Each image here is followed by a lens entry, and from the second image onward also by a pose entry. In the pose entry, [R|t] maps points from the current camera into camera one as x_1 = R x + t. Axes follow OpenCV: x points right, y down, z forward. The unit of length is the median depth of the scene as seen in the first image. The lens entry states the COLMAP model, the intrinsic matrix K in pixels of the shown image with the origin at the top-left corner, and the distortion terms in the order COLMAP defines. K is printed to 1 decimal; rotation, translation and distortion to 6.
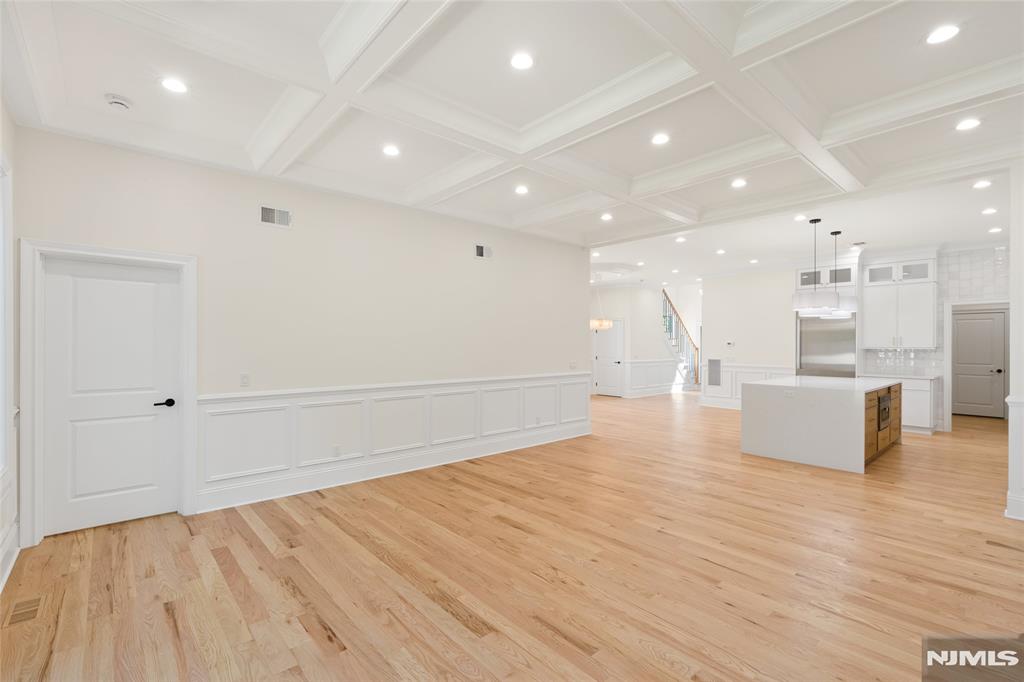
lens RADIAL K [[462.5, 0, 504.3], [0, 462.5, 343.8], [0, 0, 1]] dist [-0.003223, 0.000978]
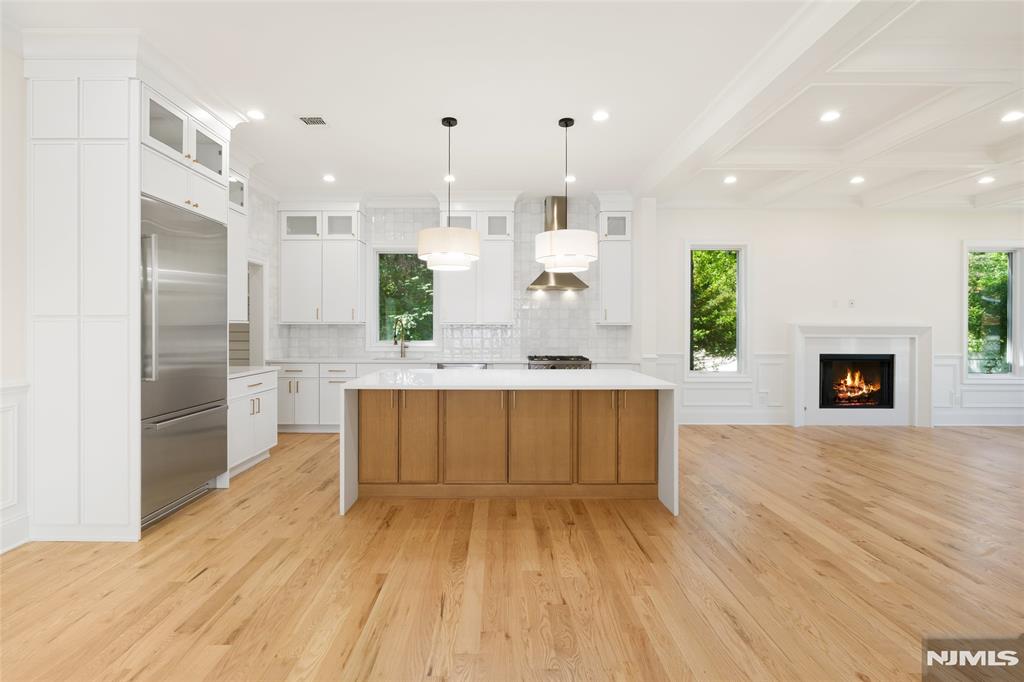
lens RADIAL K [[462.5, 0, 498.8], [0, 462.5, 329.3], [0, 0, 1]] dist [-0.003223, 0.000978]
pose [[-0.752844, -0.009515, 0.658130, 0.408932], [-0.006478, 0.999954, 0.007046, 0.022842], [-0.658167, 0.001041, -0.752871, 1.974125]]
